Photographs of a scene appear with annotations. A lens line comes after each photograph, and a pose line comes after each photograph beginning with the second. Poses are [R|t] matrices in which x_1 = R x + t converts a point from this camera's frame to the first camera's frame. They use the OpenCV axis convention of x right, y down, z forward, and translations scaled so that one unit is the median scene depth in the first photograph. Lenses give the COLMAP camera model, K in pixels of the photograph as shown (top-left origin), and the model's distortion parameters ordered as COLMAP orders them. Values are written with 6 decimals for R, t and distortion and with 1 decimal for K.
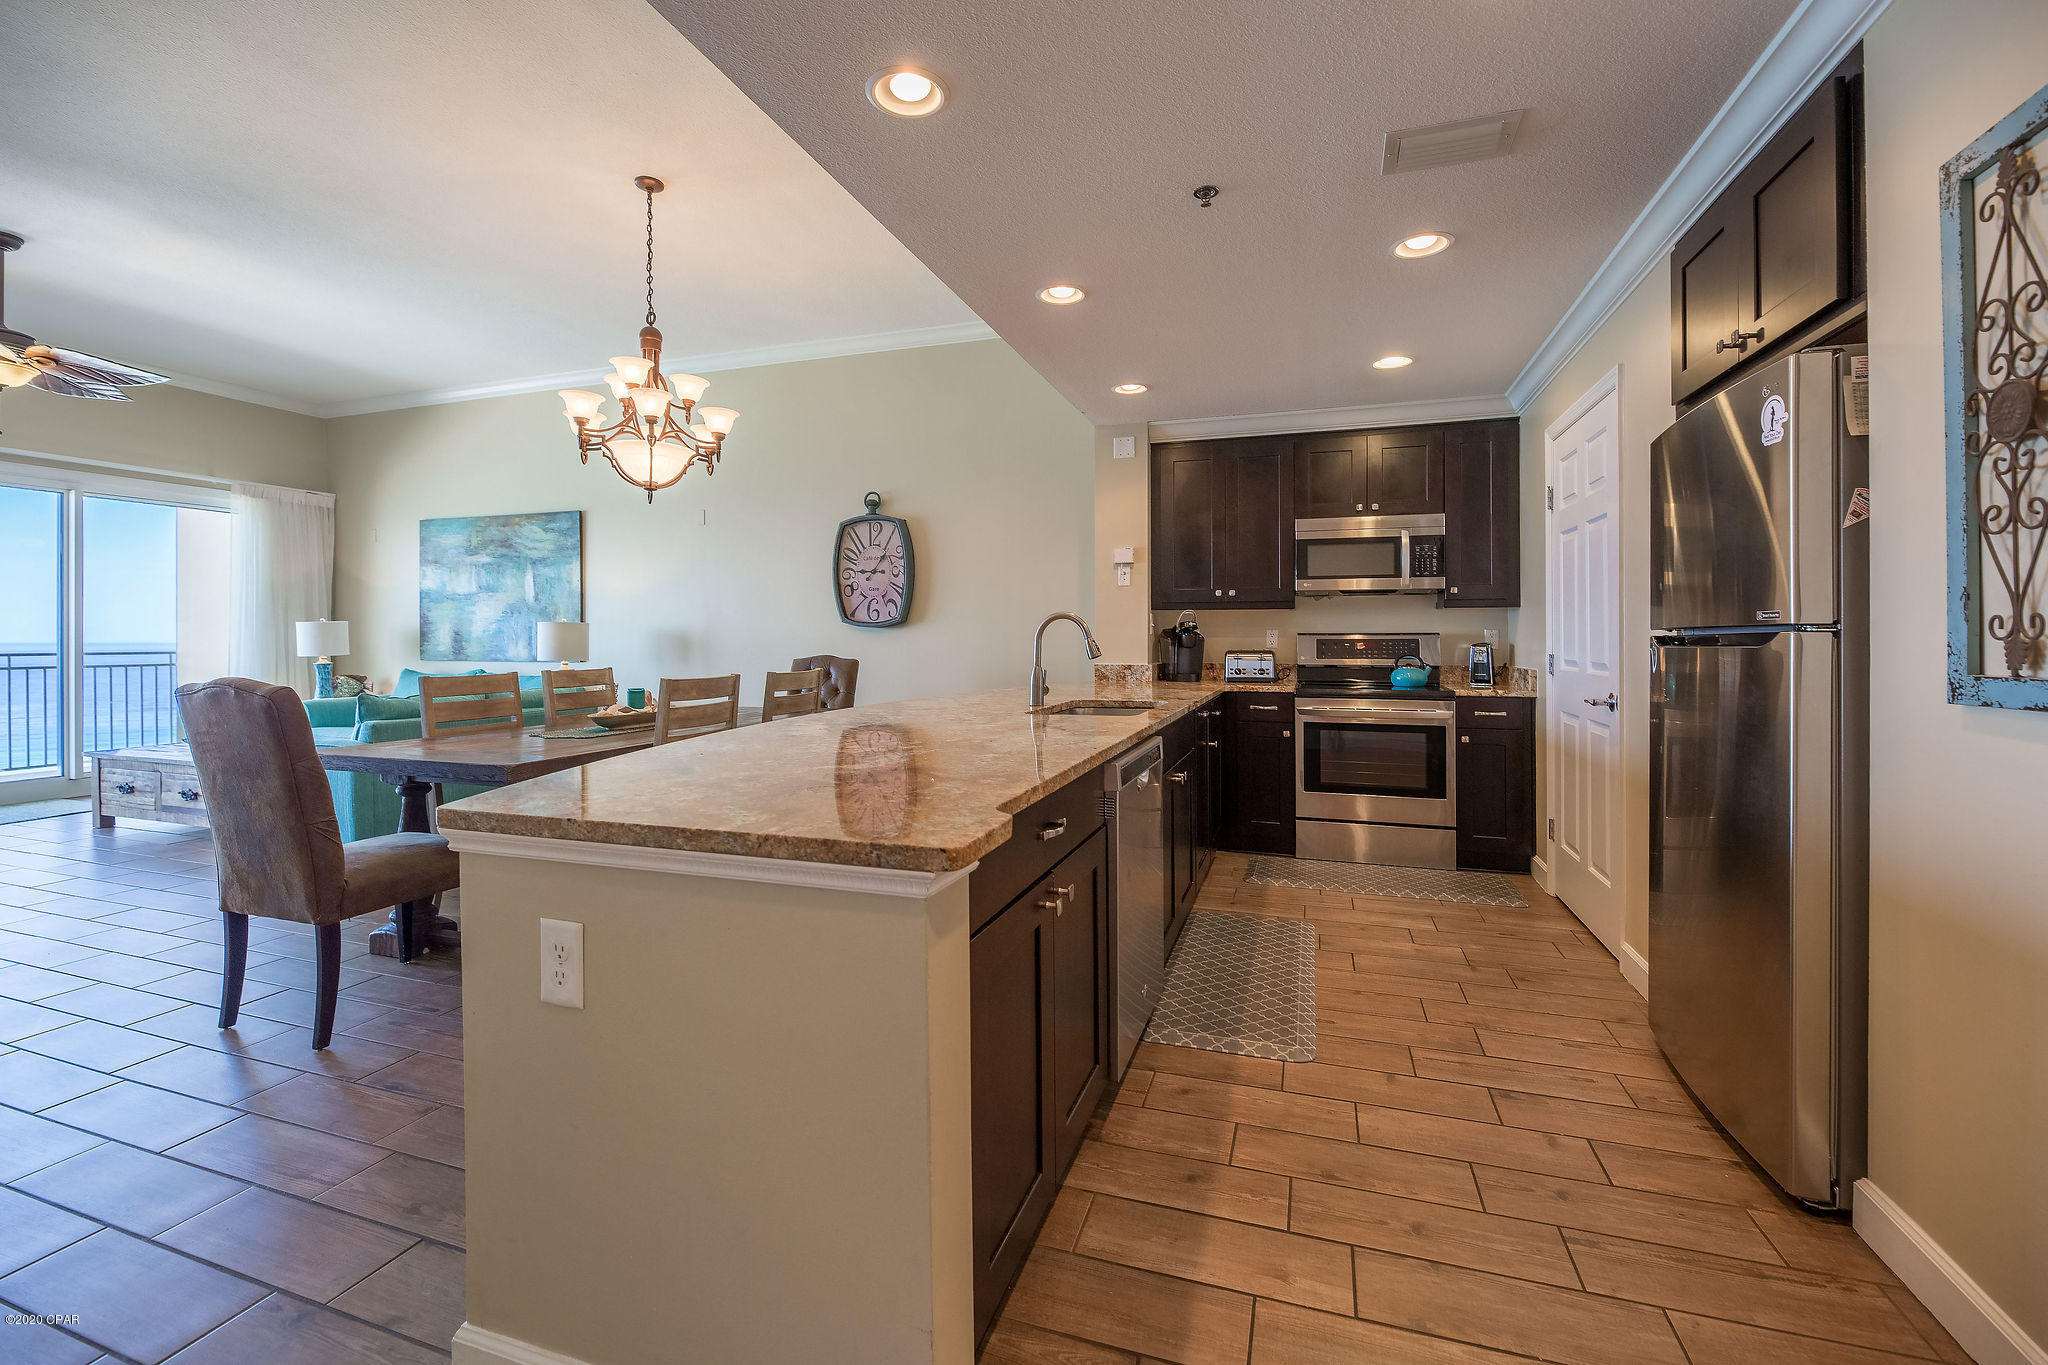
lens RADIAL K [[849.4, 0, 1044.9], [0, 849.4, 638.0], [0, 0, 1]] dist [-0.006067, -0.000541]
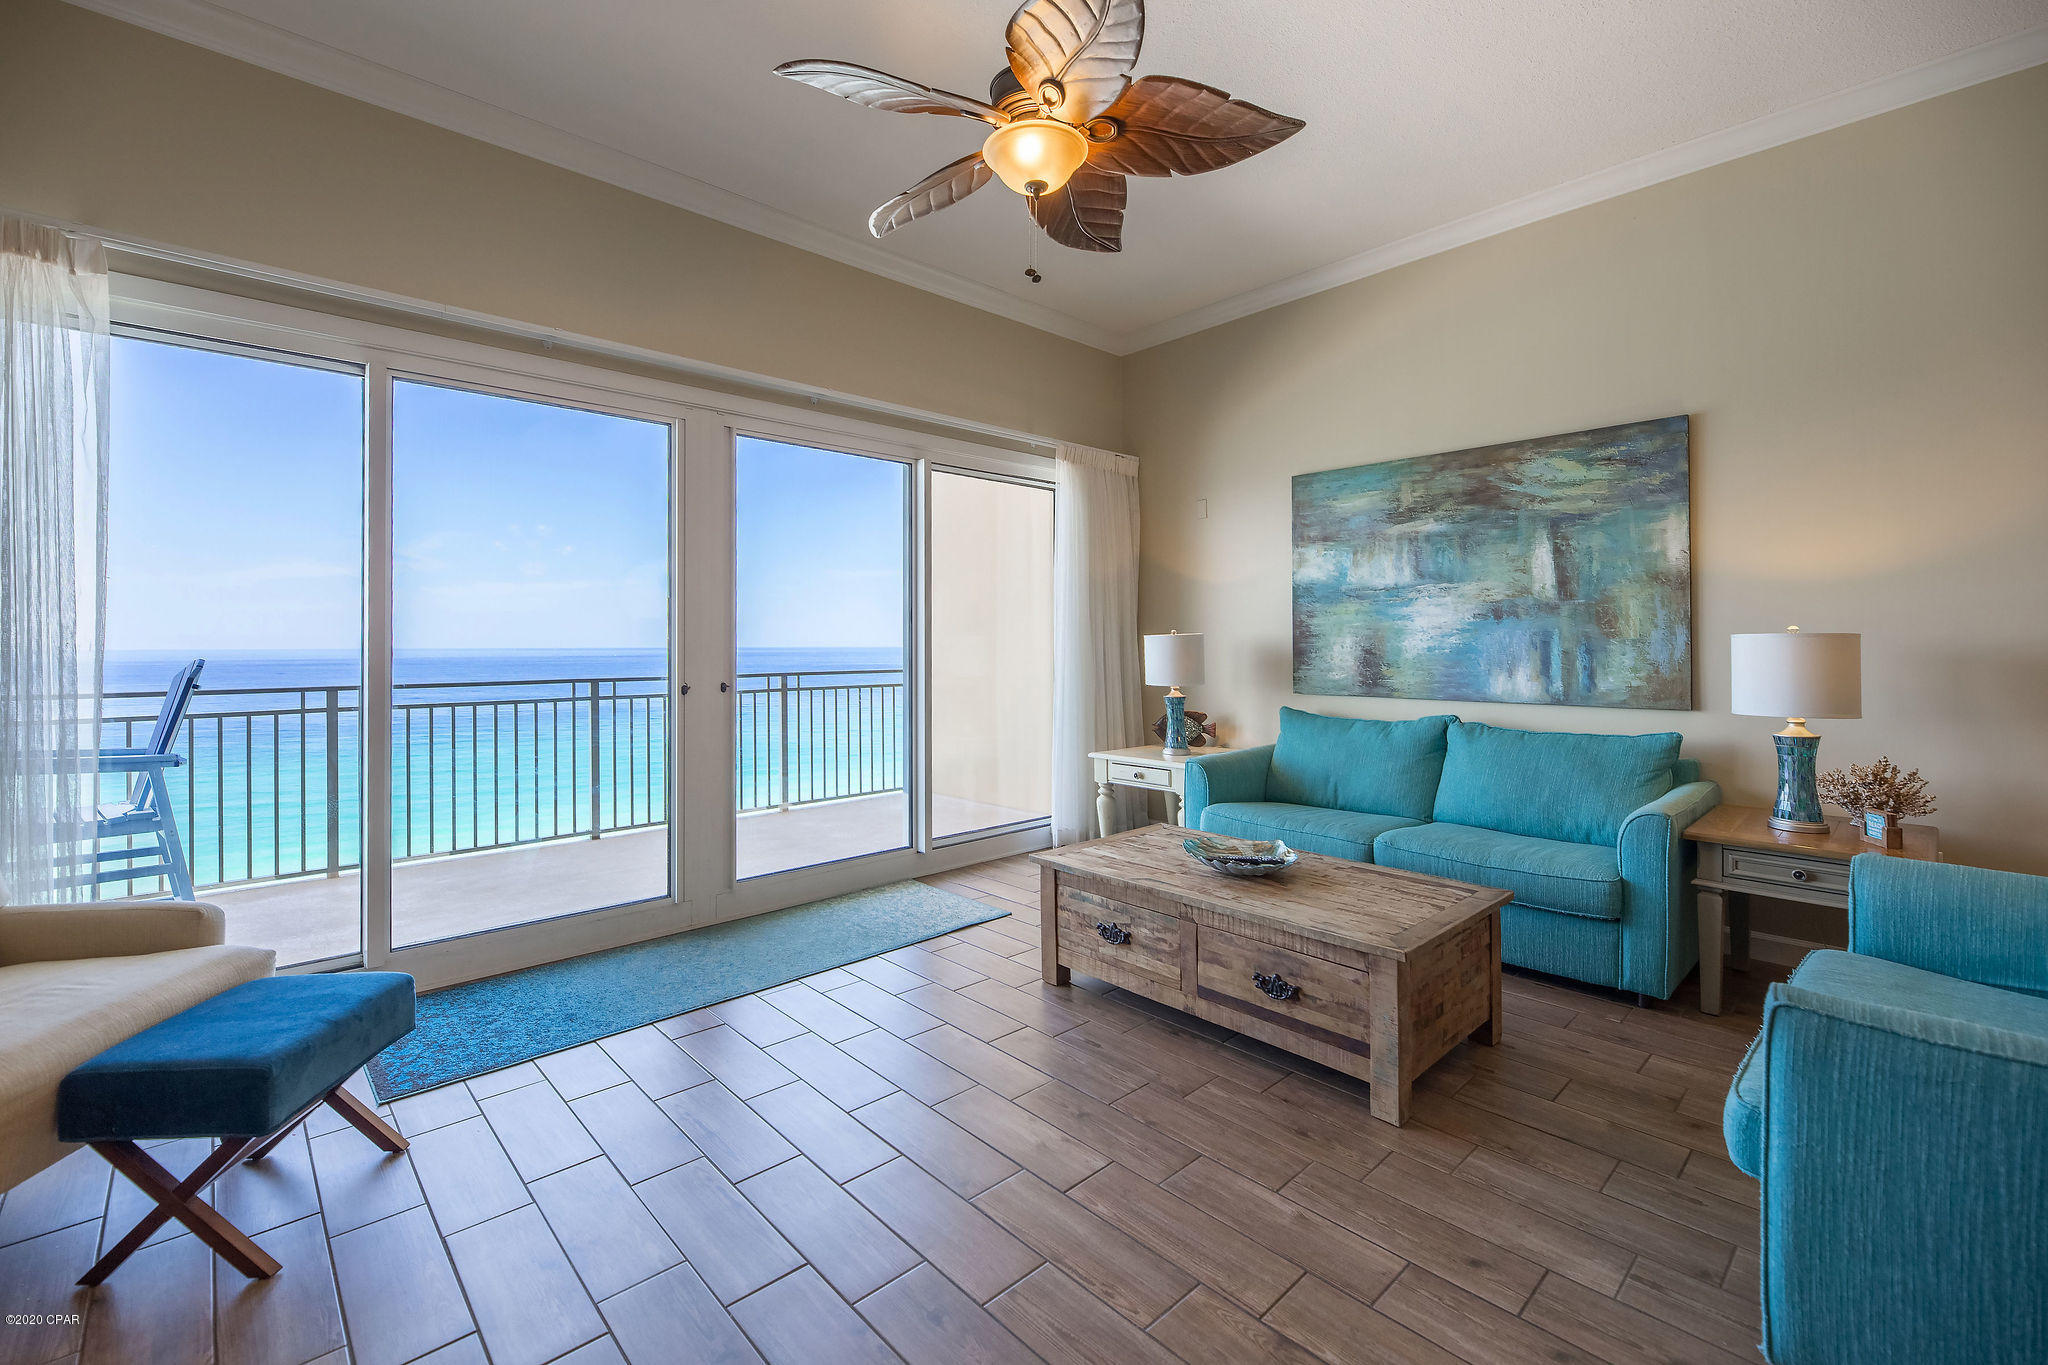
lens RADIAL K [[849.4, 0, 1011.1], [0, 849.4, 636.8], [0, 0, 1]] dist [-0.006067, -0.000541]
pose [[0.865864, -0.007247, -0.500228, -0.618253], [0.001807, 0.999934, -0.011359, -0.010091], [0.500277, 0.008932, 0.865819, 0.340508]]
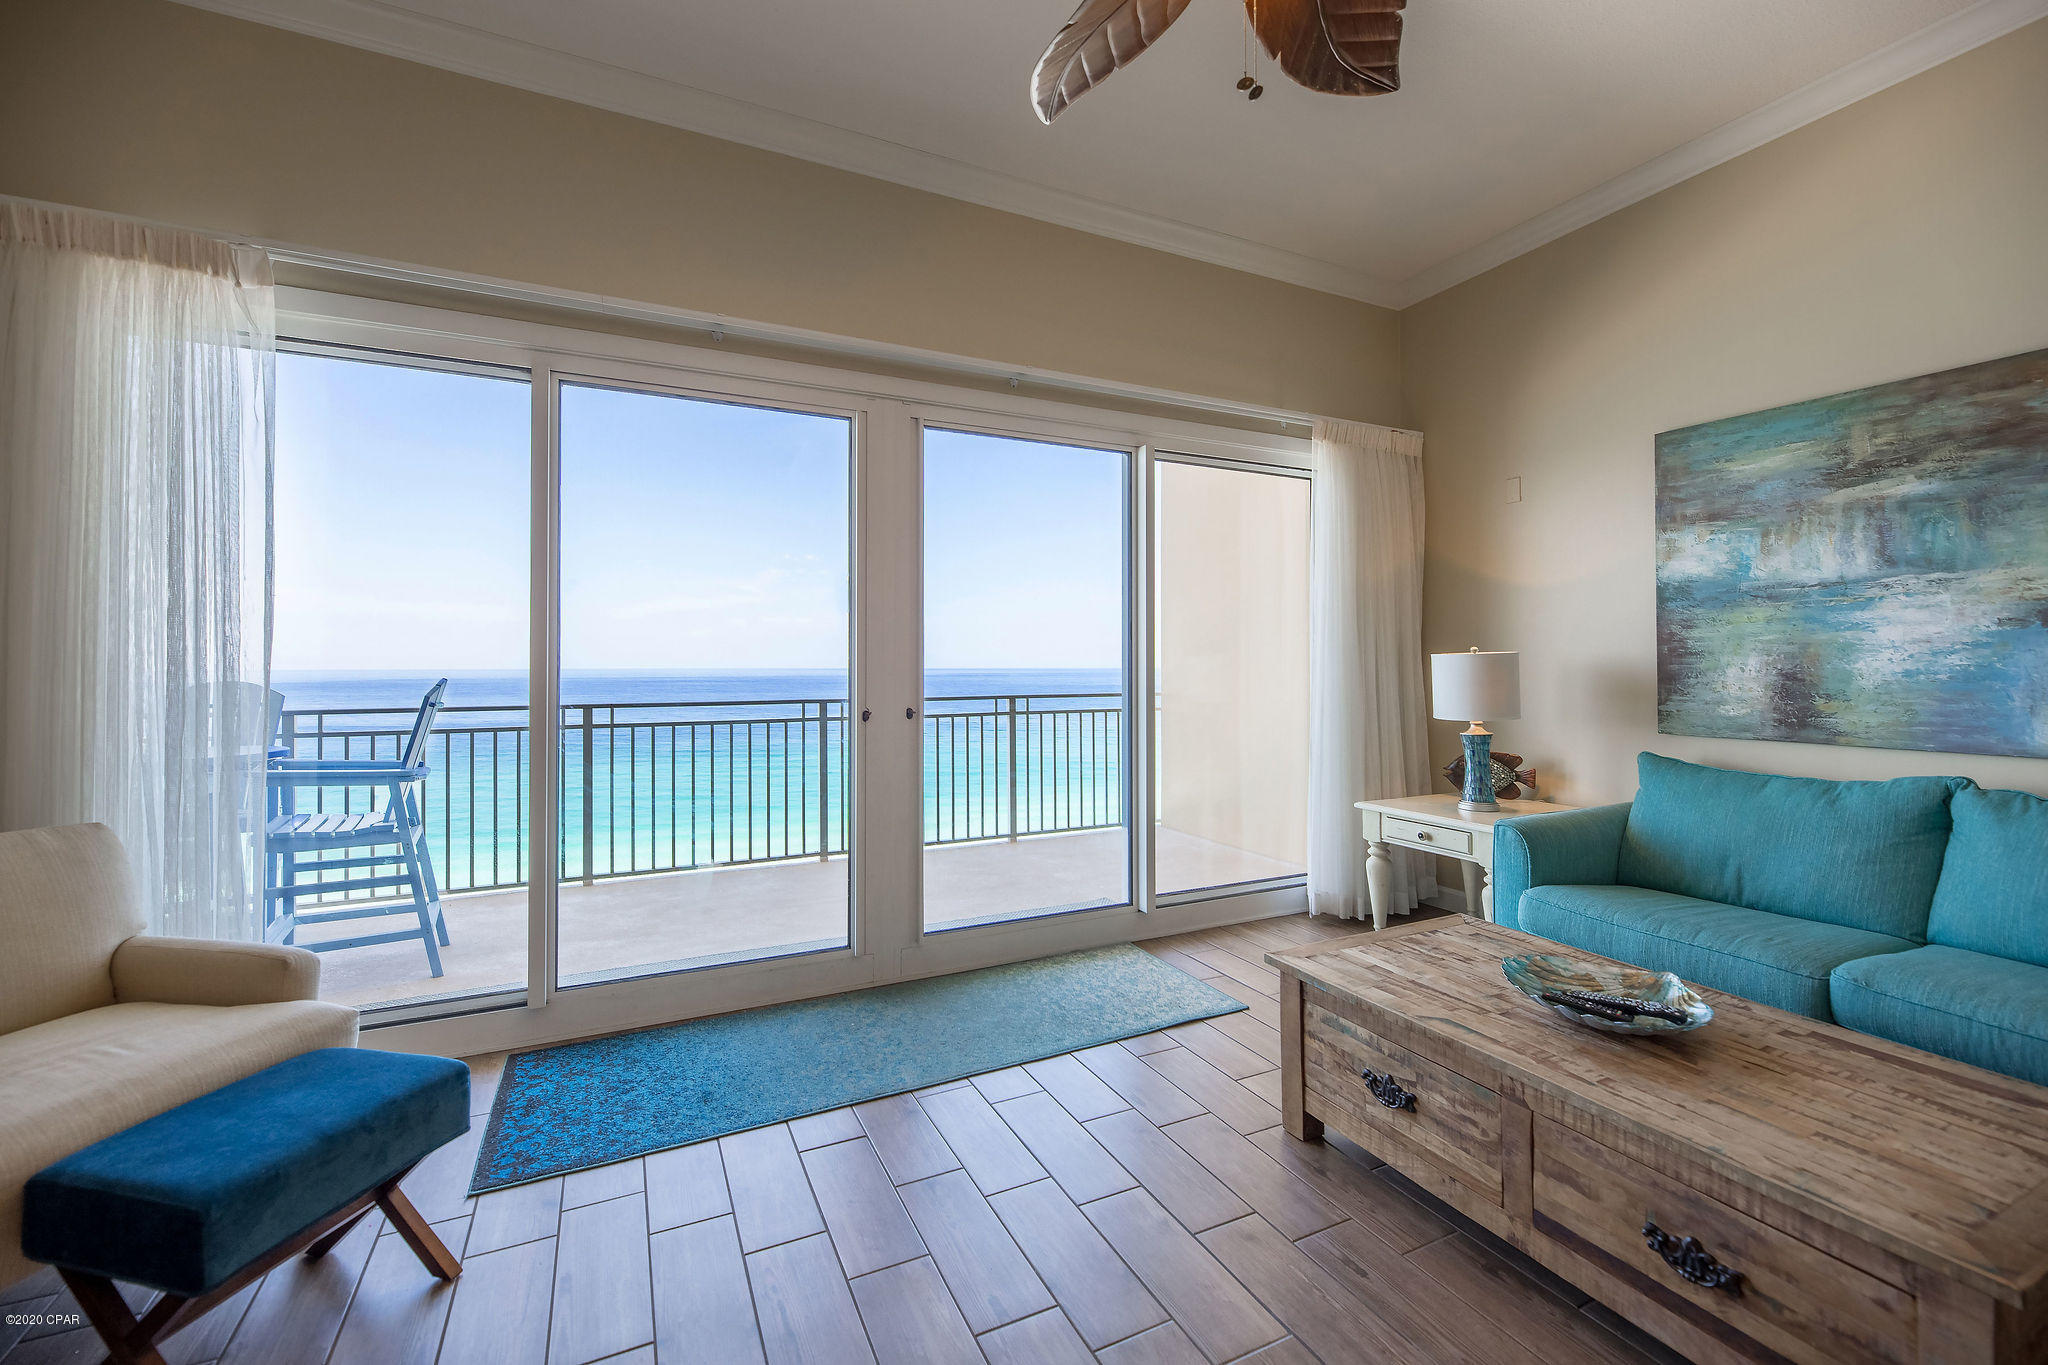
lens RADIAL K [[849.4, 0, 1018.3], [0, 849.4, 657.5], [0, 0, 1]] dist [-0.006067, -0.000541]
pose [[0.685577, -0.008964, -0.727945, -0.659247], [-0.000604, 0.999917, -0.012882, -0.009713], [0.728000, 0.009272, 0.685514, 0.435703]]
